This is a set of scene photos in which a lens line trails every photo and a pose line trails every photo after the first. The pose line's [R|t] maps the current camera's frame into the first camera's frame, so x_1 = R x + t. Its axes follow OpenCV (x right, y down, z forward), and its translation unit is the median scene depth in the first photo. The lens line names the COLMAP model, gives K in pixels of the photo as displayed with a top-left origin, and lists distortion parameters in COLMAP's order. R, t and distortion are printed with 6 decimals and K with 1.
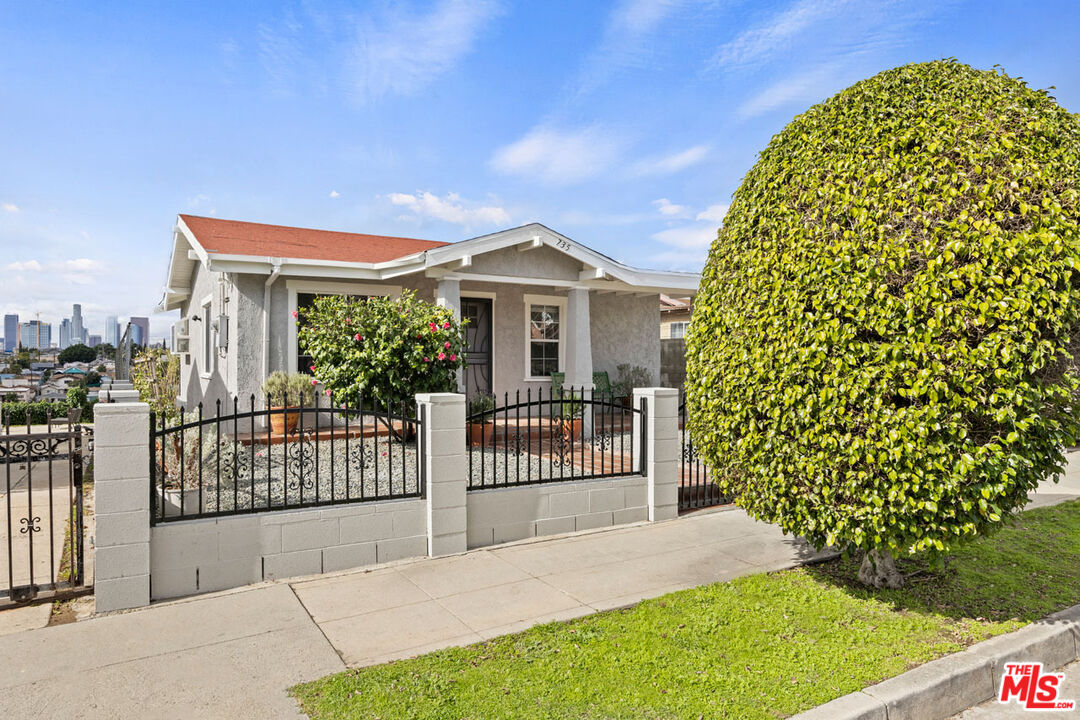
lens RADIAL K [[546.0, 0, 536.1], [0, 546.0, 357.8], [0, 0, 1]] dist [0.003868, 0.000231]
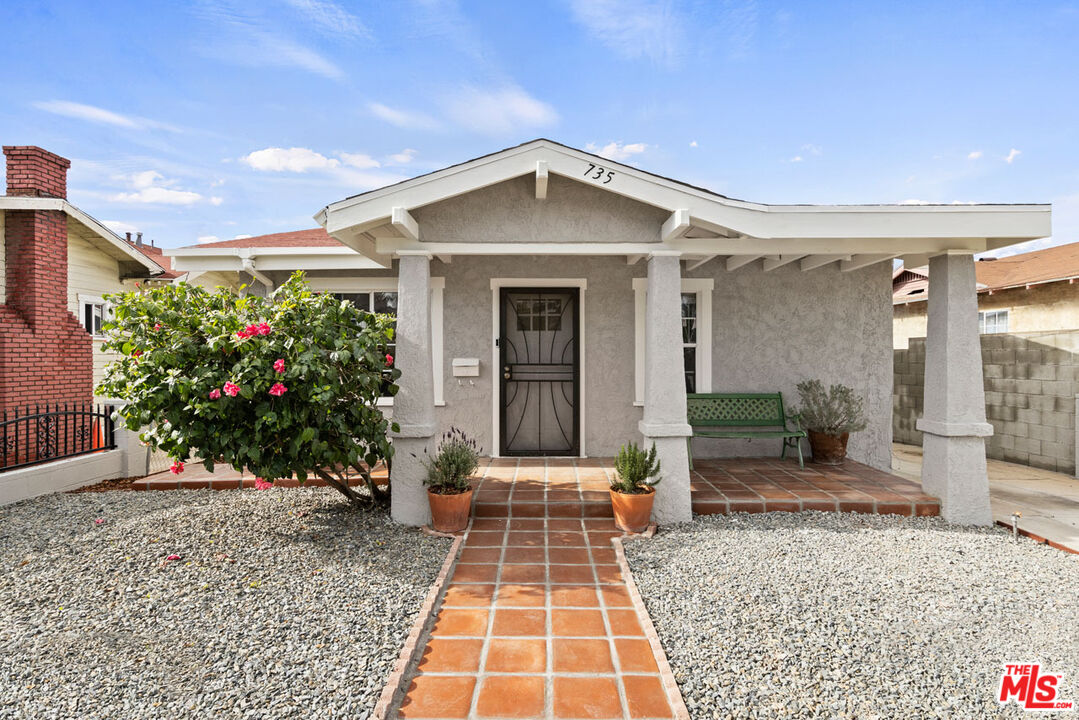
lens RADIAL K [[508.5, 0, 539.5], [0, 508.5, 360.0], [0, 0, 1]] dist [0.004336, -0.000480]
pose [[0.889057, 0.000728, -0.457796, 0.168396], [0.002359, 0.999978, 0.006173, -0.018445], [0.457791, -0.006568, 0.889036, 0.386458]]
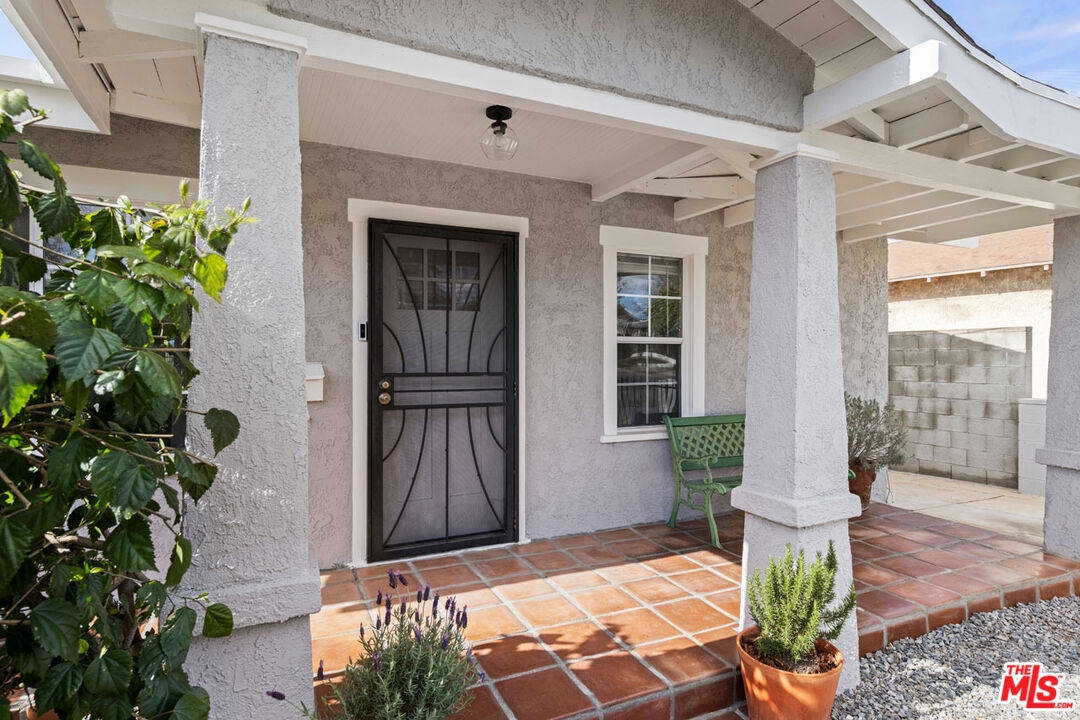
lens RADIAL K [[633.4, 0, 581.2], [0, 633.4, 357.1], [0, 0, 1]] dist [0.007431, 0.001051]
pose [[0.999137, -0.003298, -0.041412, -0.017530], [0.003368, 0.999993, 0.001636, -0.020690], [0.041406, -0.001774, 0.999141, 0.544103]]
